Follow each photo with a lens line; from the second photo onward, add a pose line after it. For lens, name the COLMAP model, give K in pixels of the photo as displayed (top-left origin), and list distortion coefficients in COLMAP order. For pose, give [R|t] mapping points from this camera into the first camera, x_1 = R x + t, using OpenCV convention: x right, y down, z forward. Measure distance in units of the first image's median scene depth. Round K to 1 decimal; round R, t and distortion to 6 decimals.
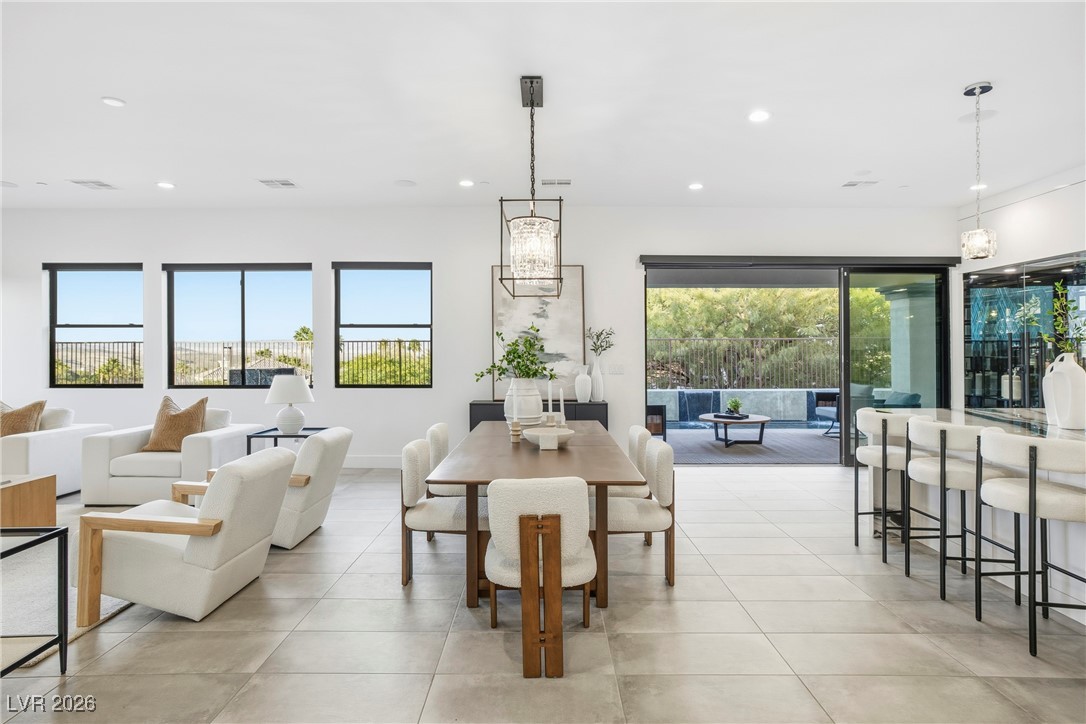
lens RADIAL K [[603.9, 0, 539.4], [0, 603.9, 350.4], [0, 0, 1]] dist [-0.027918, 0.025506]
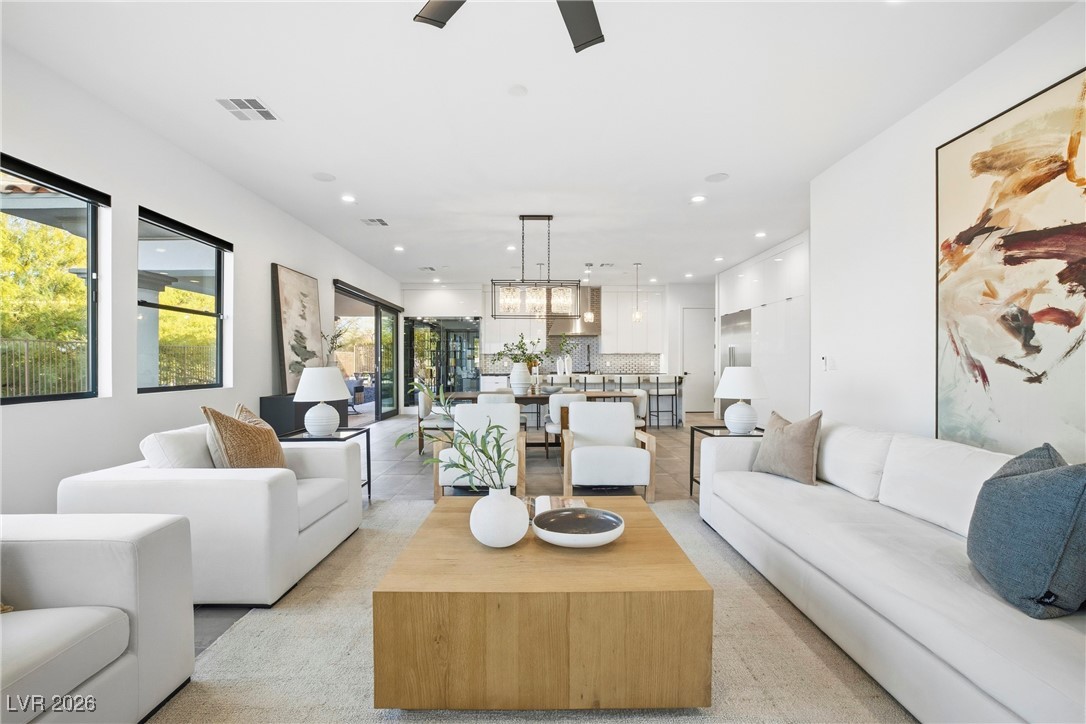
lens RADIAL K [[471.6, 0, 541.1], [0, 471.6, 369.4], [0, 0, 1]] dist [-0.043938, 0.014528]
pose [[-0.018971, -0.011512, 0.999754, -0.890024], [0.000473, 0.999933, 0.011523, 0.030371], [-0.999820, 0.000692, -0.018964, 0.578504]]
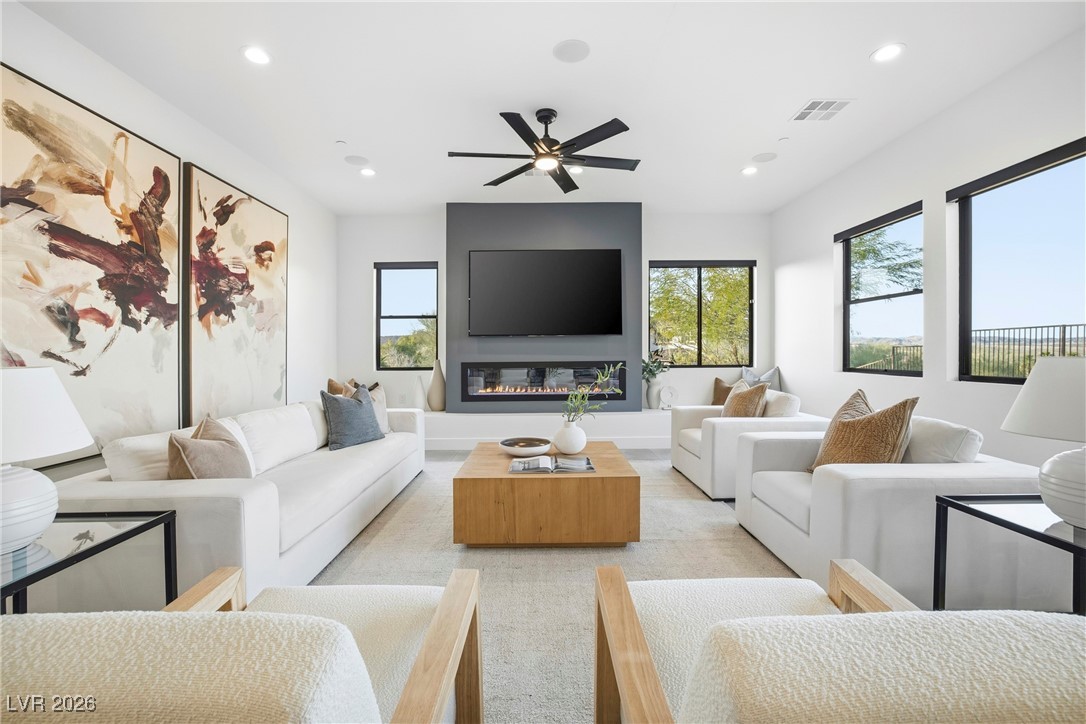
lens RADIAL K [[466.6, 0, 539.9], [0, 466.6, 355.4], [0, 0, 1]] dist [-0.047984, 0.017329]
pose [[0.010386, 0.008311, -0.999912, -0.136437], [0.010754, 0.999907, 0.008423, 0.028980], [0.999888, -0.010840, 0.010296, 0.560654]]
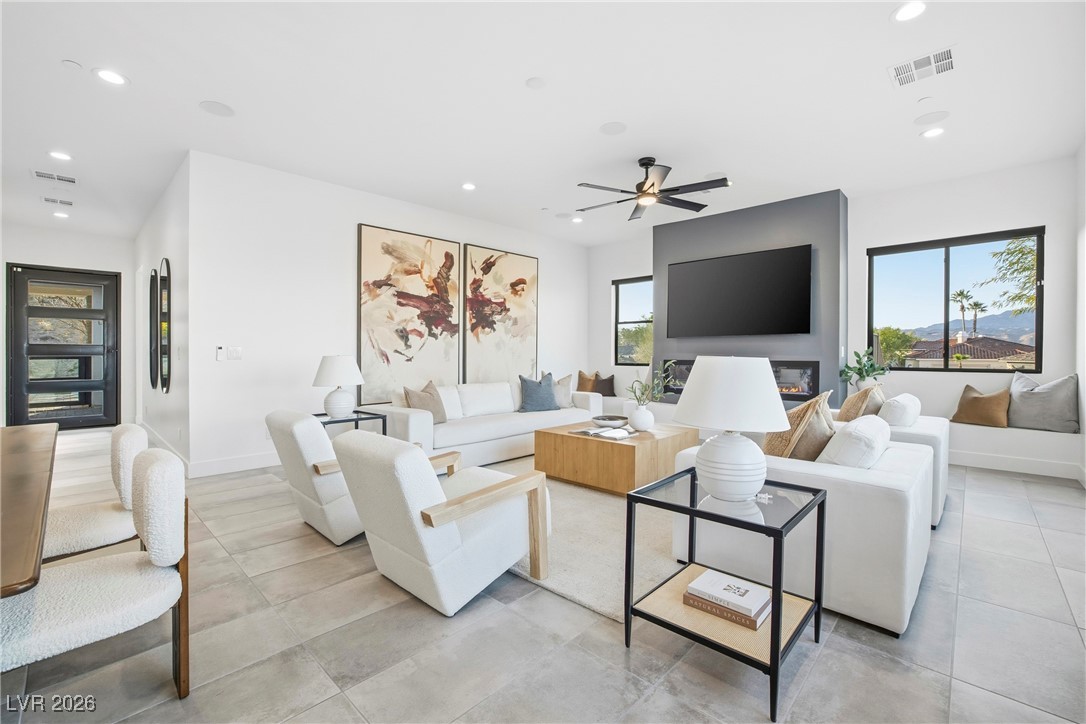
lens RADIAL K [[470.3, 0, 539.7], [0, 470.3, 352.6], [0, 0, 1]] dist [-0.050634, 0.017452]
pose [[-0.687352, 0.003196, -0.726318, -0.074571], [0.005190, 0.999986, -0.000511, 0.031192], [0.726306, -0.004121, -0.687359, 0.924737]]
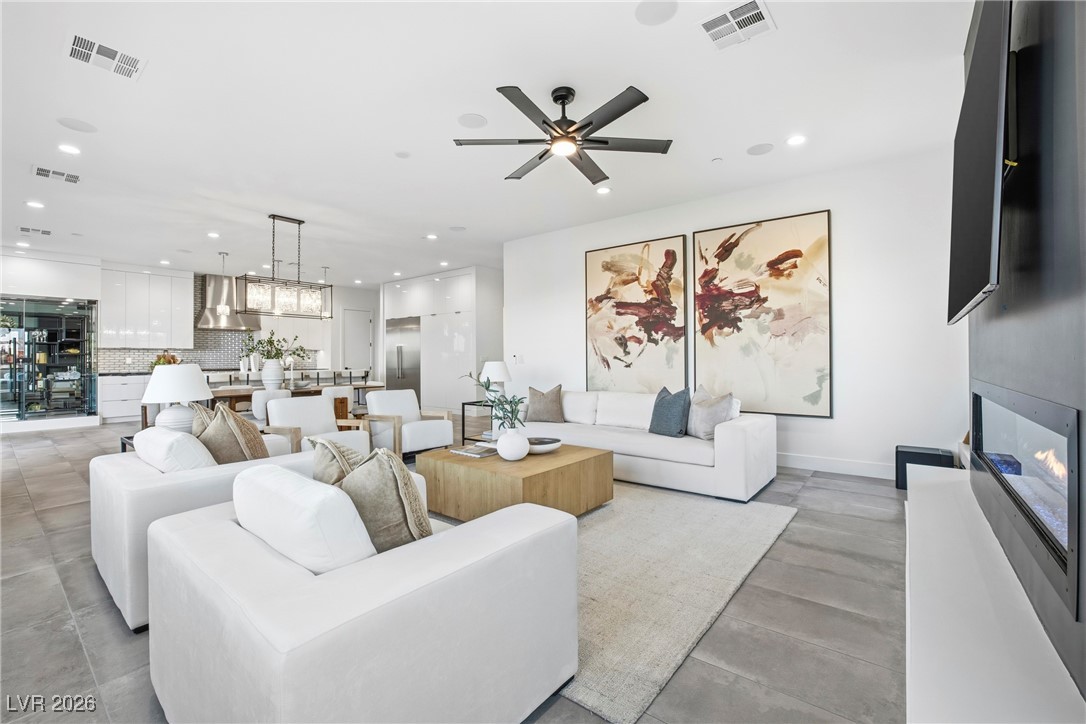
lens RADIAL K [[466.6, 0, 539.9], [0, 466.6, 355.4], [0, 0, 1]] dist [-0.047984, 0.017329]
pose [[-0.781336, 0.007359, 0.624067, -0.946257], [0.004174, 0.999970, -0.006566, 0.028043], [-0.624097, -0.002525, -0.781343, 0.961904]]
